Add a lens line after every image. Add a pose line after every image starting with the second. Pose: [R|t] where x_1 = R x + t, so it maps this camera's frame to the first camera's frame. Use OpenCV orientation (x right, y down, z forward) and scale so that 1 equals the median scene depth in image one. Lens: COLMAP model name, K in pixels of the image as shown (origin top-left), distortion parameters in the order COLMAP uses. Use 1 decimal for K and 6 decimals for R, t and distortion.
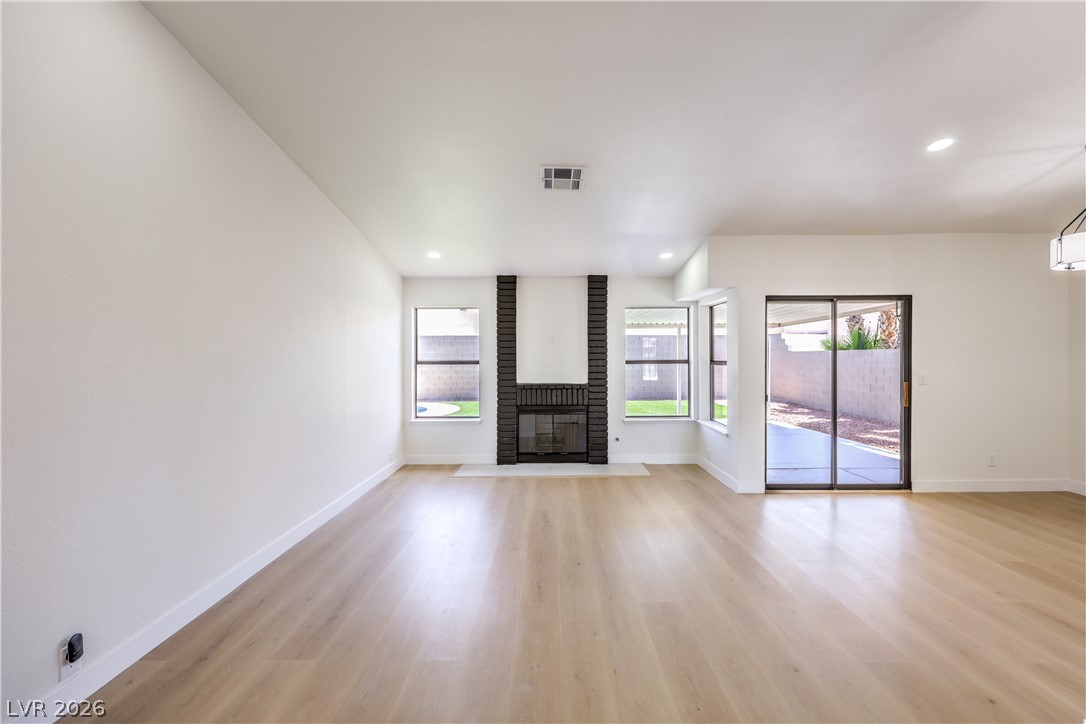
lens RADIAL K [[438.6, 0, 543.0], [0, 438.6, 362.0], [0, 0, 1]] dist [-0.003248, -0.000103]
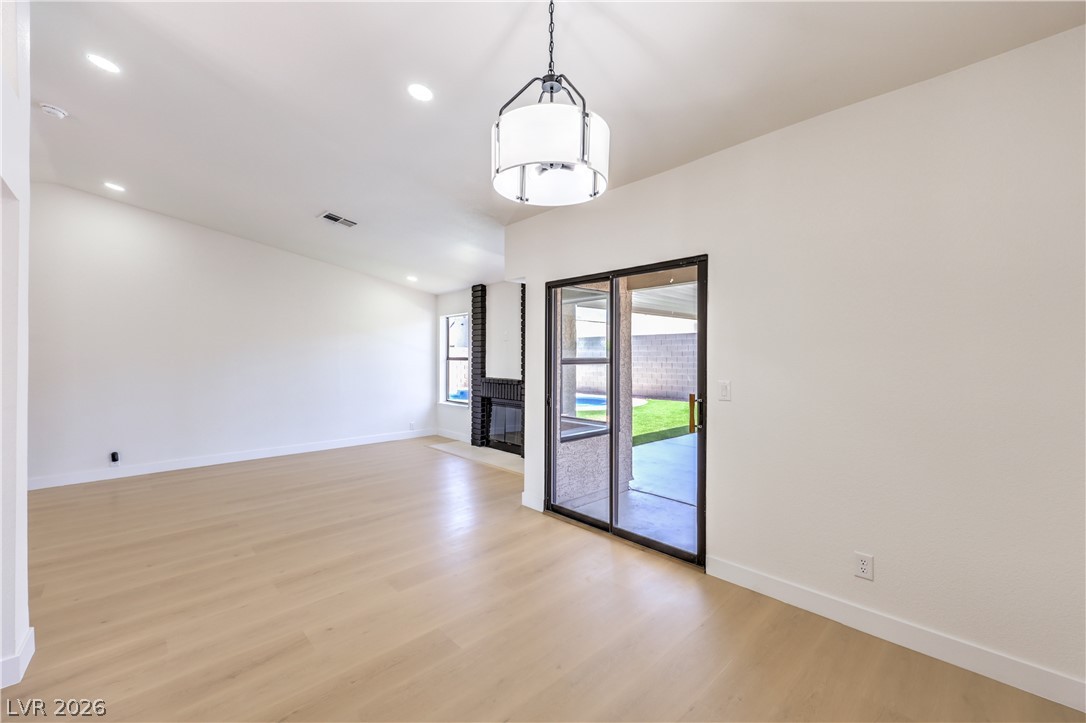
lens RADIAL K [[433.0, 0, 543.0], [0, 433.0, 361.5], [0, 0, 1]] dist [-0.000962, -0.000101]
pose [[0.697651, 0.011995, -0.716338, 0.872920], [-0.010472, 0.999924, 0.006545, -0.002430], [0.716362, 0.002936, 0.697723, 0.318137]]
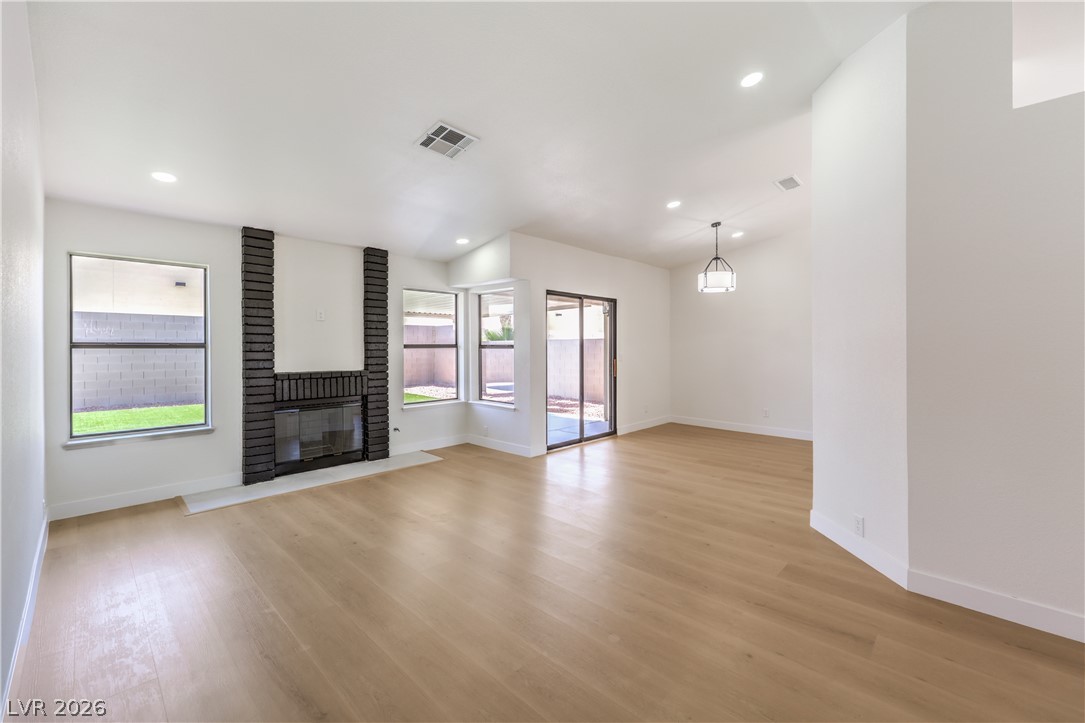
lens RADIAL K [[448.2, 0, 547.8], [0, 448.2, 351.8], [0, 0, 1]] dist [-0.001170, -0.000088]
pose [[0.684472, -0.004243, 0.729027, -0.303425], [0.008233, 0.999964, -0.001910, 0.017348], [-0.728993, 0.007309, 0.684482, 0.120681]]
